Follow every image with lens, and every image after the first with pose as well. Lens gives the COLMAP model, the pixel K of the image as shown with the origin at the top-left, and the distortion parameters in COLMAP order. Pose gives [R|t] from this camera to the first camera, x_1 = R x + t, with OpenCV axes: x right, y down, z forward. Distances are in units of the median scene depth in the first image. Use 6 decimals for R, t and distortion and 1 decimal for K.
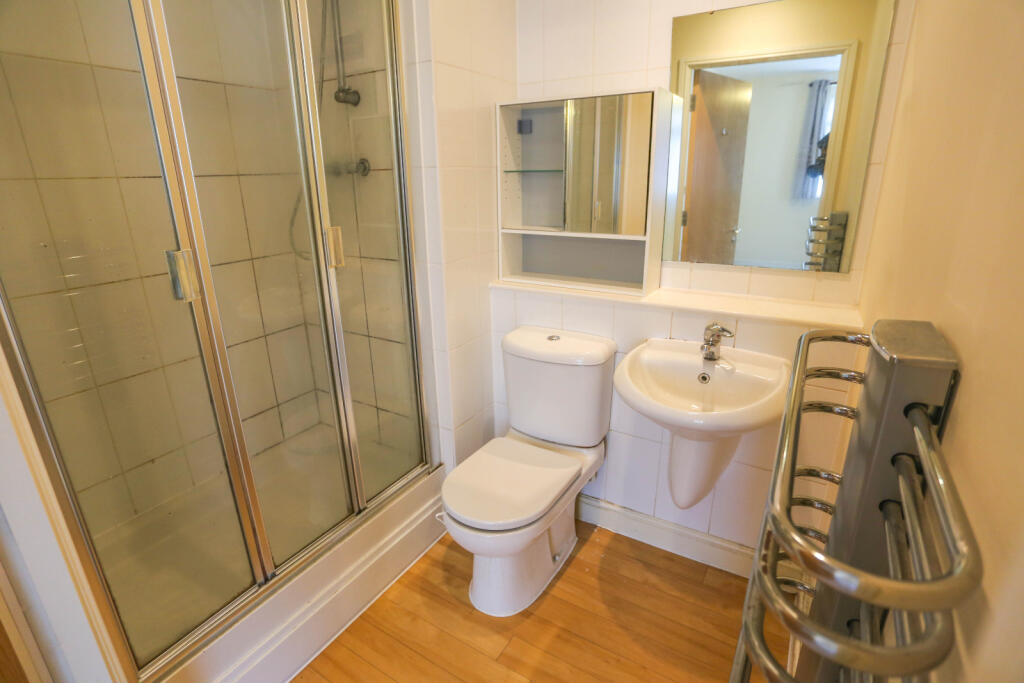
lens RADIAL K [[497.8, 0, 512.9], [0, 497.8, 334.9], [0, 0, 1]] dist [-0.074247, 0.031935]
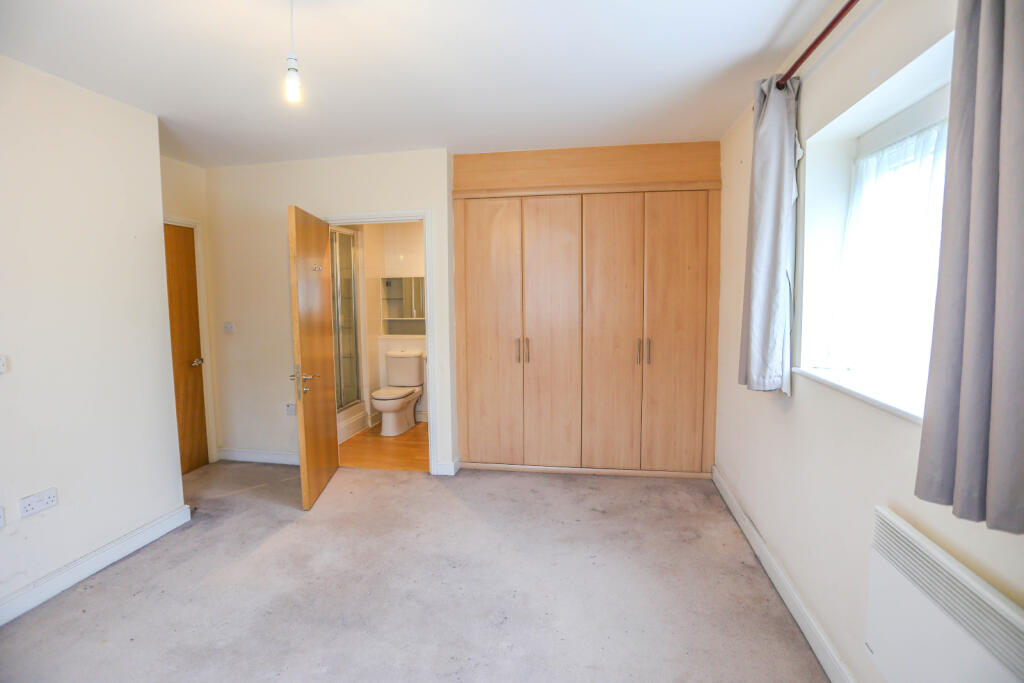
lens RADIAL K [[497.8, 0, 512.9], [0, 497.8, 334.9], [0, 0, 1]] dist [-0.074247, 0.031935]
pose [[0.931684, -0.026361, 0.362313, -0.373665], [0.111504, 0.969970, -0.216159, 0.614086], [-0.345734, 0.241791, 0.906645, -1.932951]]
